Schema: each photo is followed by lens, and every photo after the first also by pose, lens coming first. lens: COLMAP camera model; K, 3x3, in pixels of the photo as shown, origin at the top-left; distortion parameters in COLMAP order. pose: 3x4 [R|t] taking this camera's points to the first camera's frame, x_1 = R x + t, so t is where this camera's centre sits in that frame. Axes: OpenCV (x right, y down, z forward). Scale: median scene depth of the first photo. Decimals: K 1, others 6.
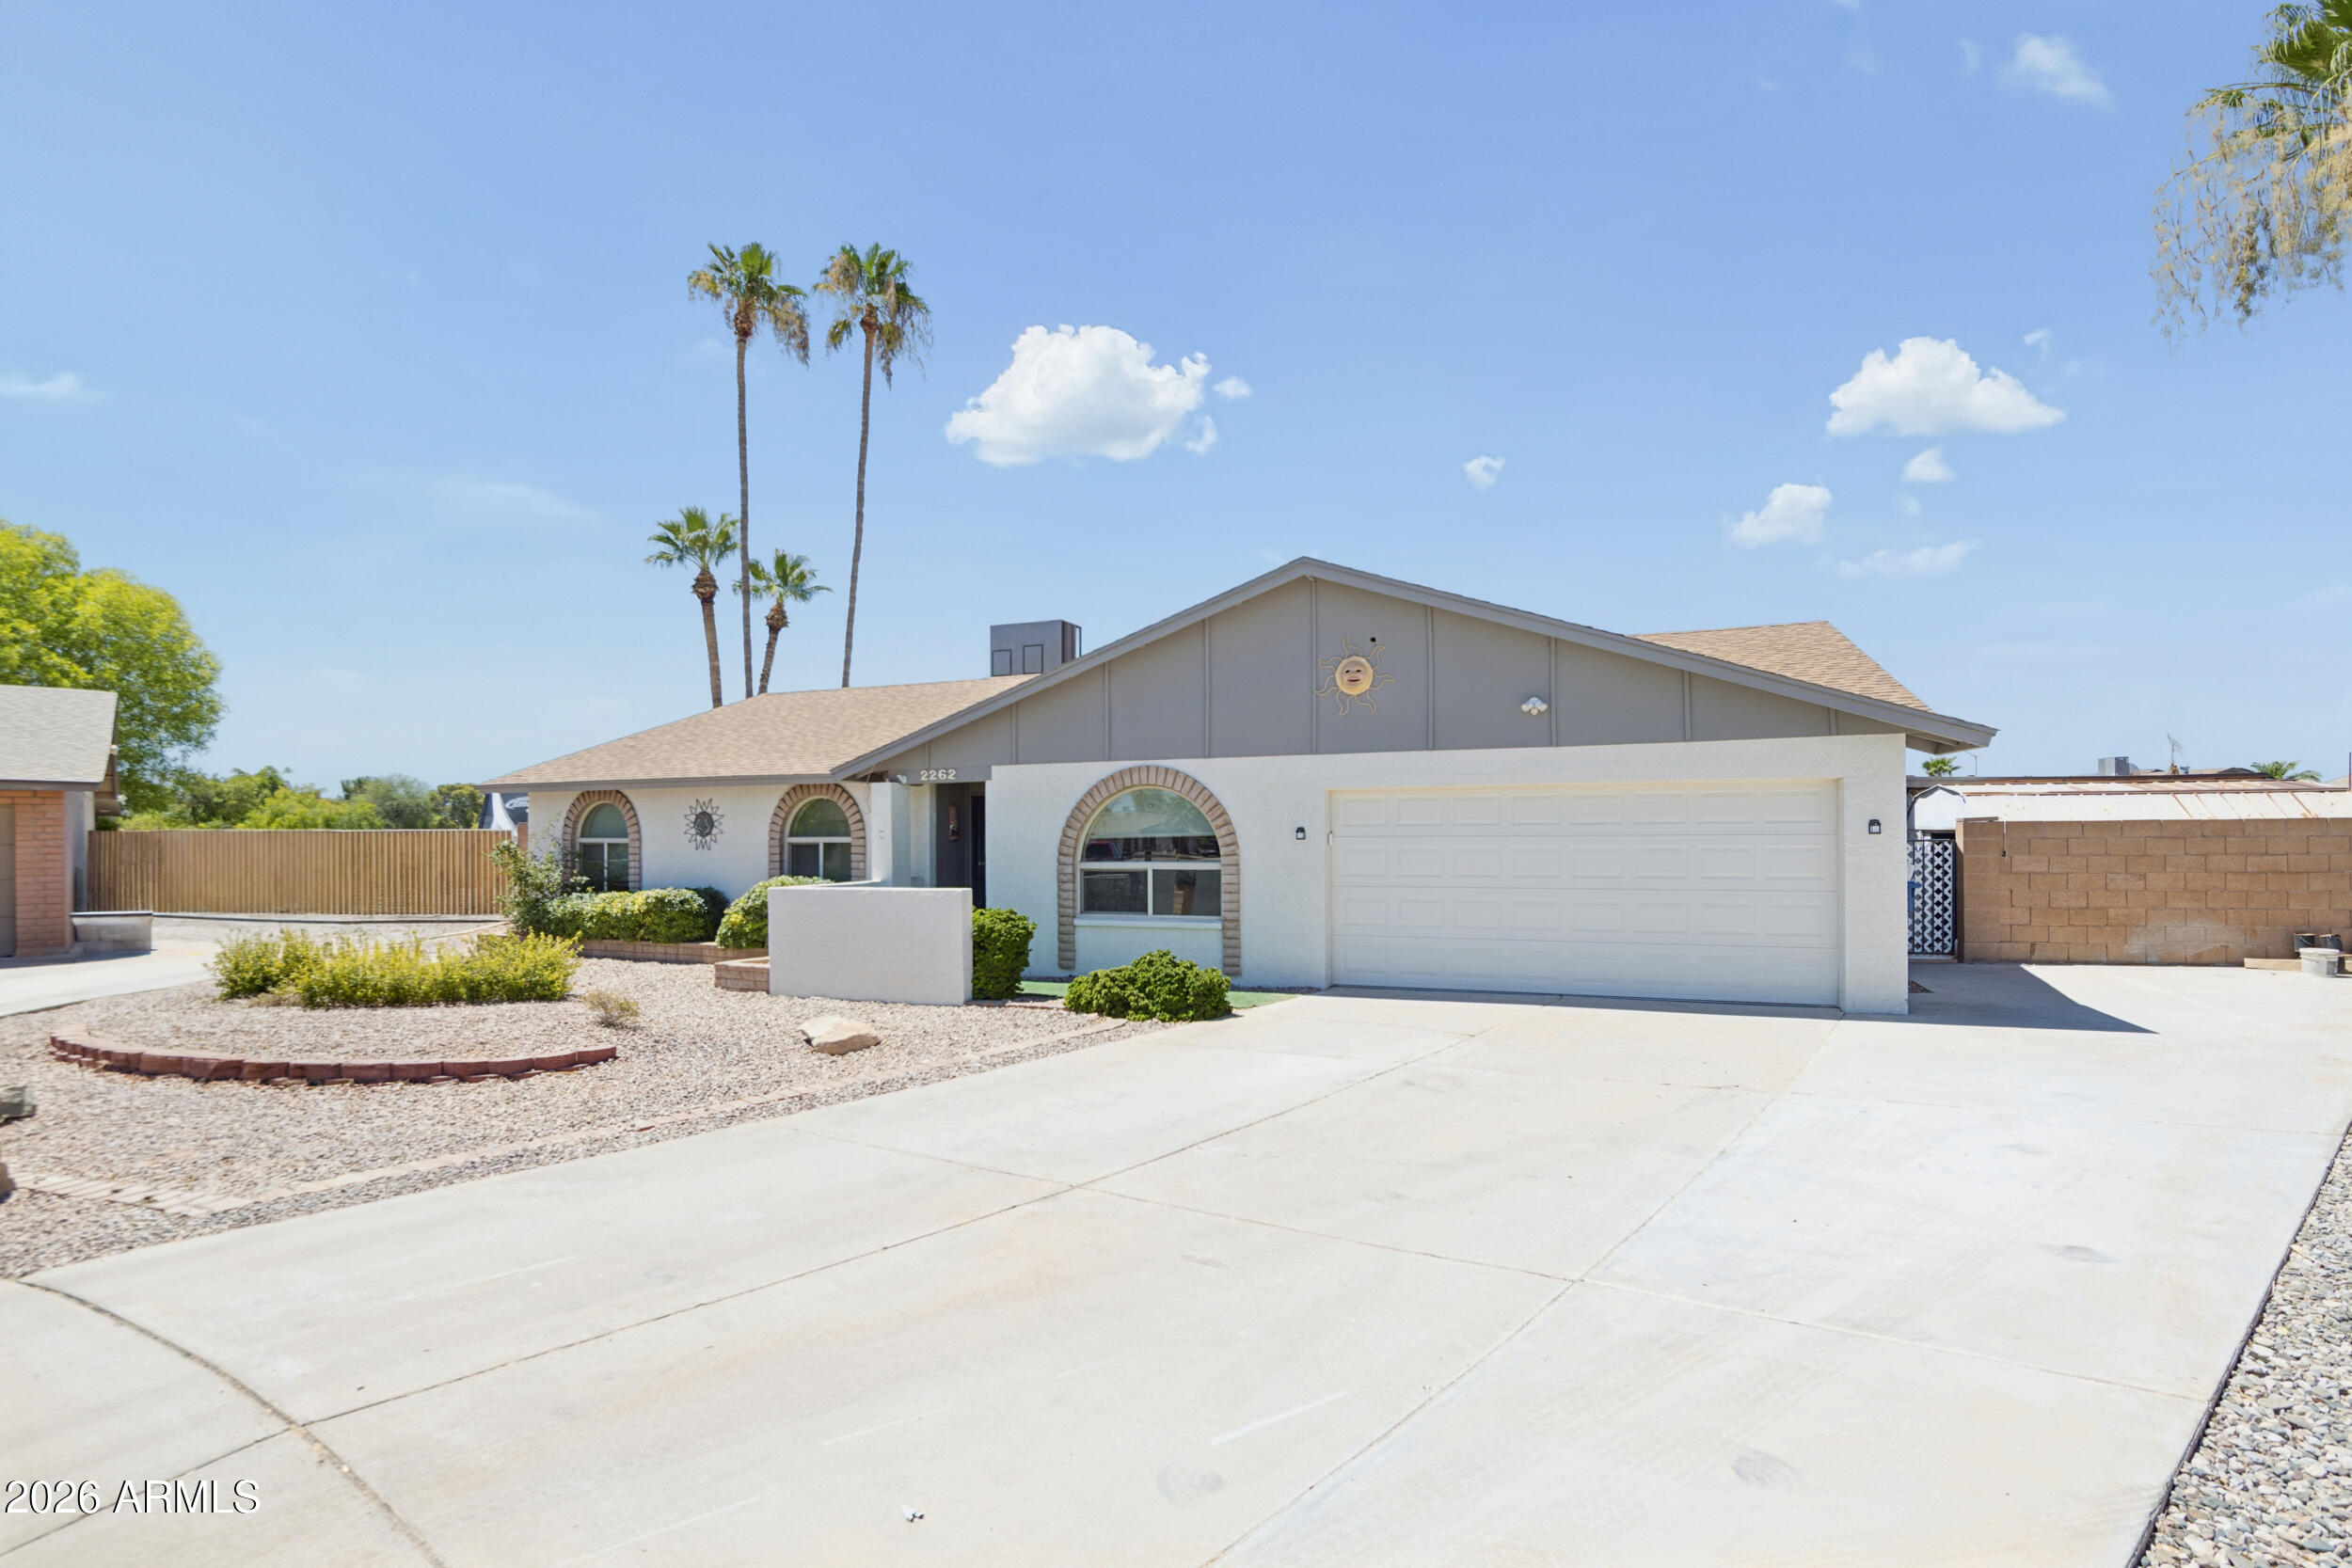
lens RADIAL K [[1094.3, 0, 1170.0], [0, 1094.3, 814.0], [0, 0, 1]] dist [-0.035017, 0.007243]
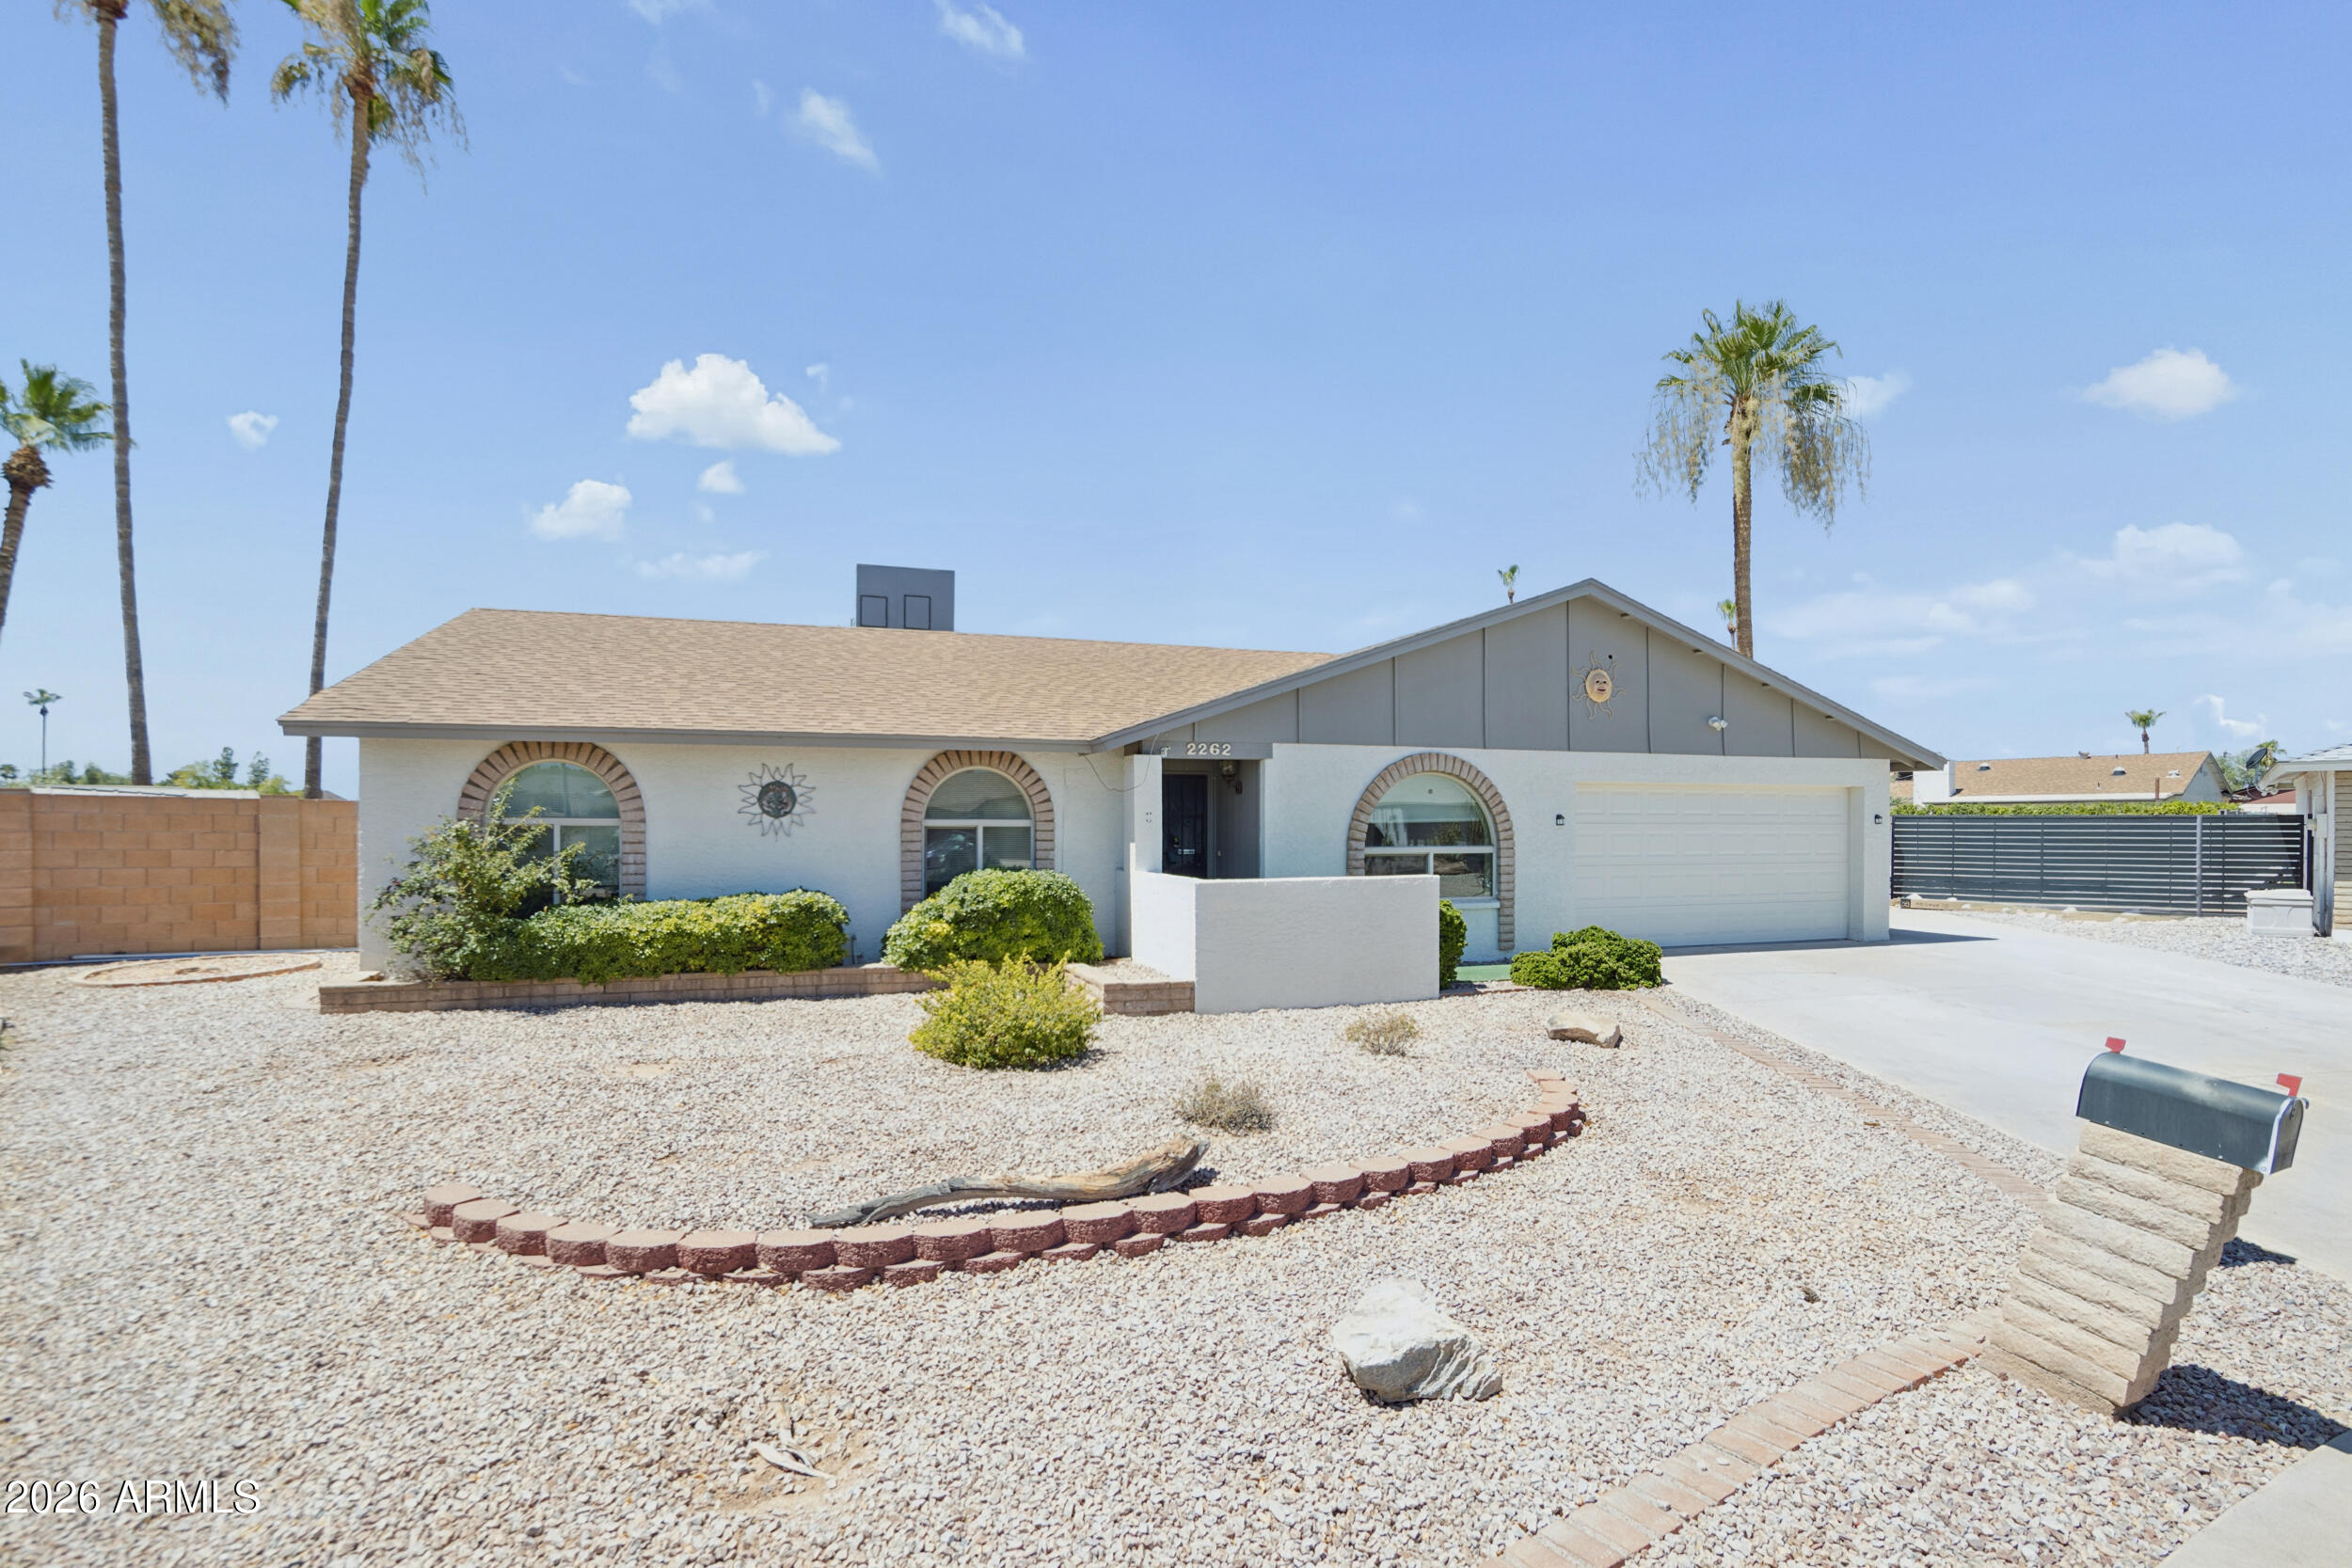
lens RADIAL K [[1094.3, 0, 1170.0], [0, 1094.3, 814.0], [0, 0, 1]] dist [-0.035017, 0.007243]
pose [[0.762498, 0.012704, 0.646866, -0.846764], [-0.018507, 0.999826, 0.002179, 0.015198], [-0.646726, -0.013633, 0.762601, 0.367555]]
